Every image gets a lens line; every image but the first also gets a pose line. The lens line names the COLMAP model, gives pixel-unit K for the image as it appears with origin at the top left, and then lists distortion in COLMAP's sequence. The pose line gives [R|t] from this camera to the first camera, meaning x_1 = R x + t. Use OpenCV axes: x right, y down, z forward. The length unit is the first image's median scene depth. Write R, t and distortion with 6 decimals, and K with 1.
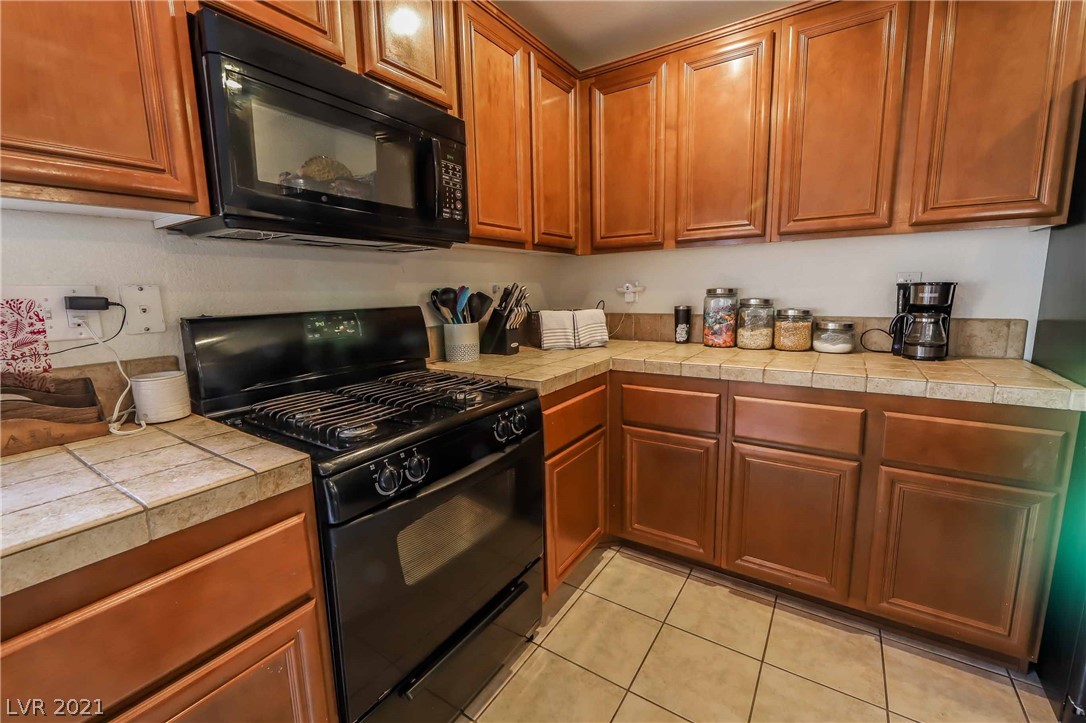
lens RADIAL K [[458.7, 0, 543.3], [0, 458.7, 358.5], [0, 0, 1]] dist [-0.002026, -0.001475]
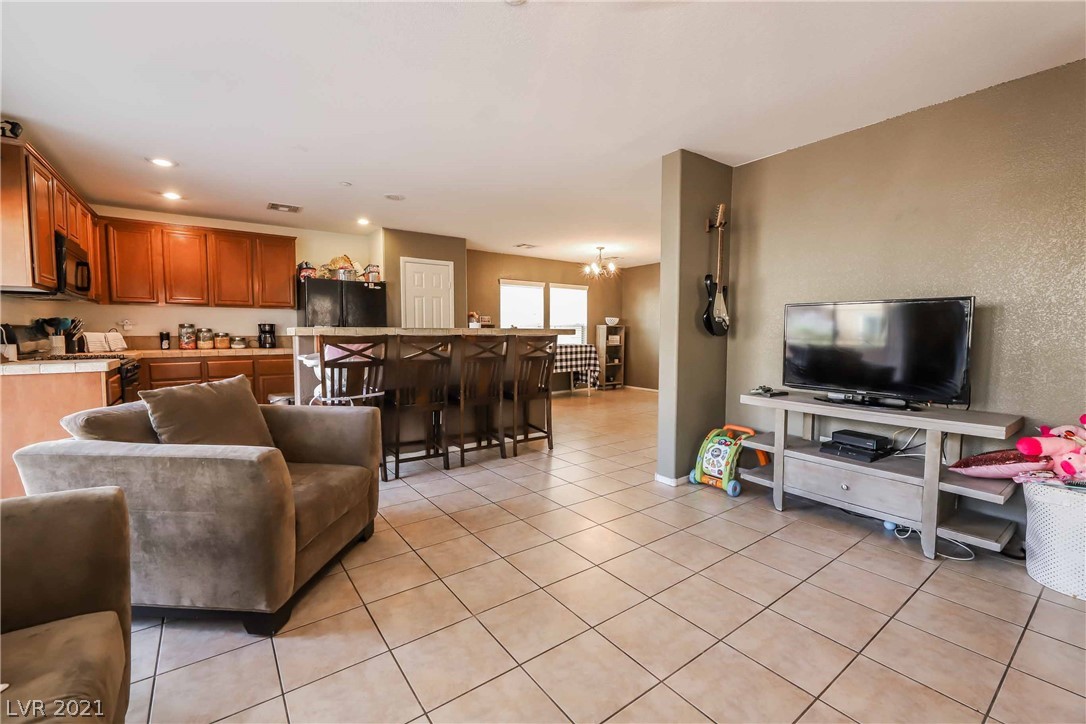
lens RADIAL K [[458.7, 0, 547.7], [0, 458.7, 359.8], [0, 0, 1]] dist [-0.002026, -0.001475]
pose [[0.355171, -0.032403, 0.934240, -1.231995], [0.134629, 0.990753, -0.016819, 0.337520], [-0.925056, 0.131749, 0.356249, -1.619867]]
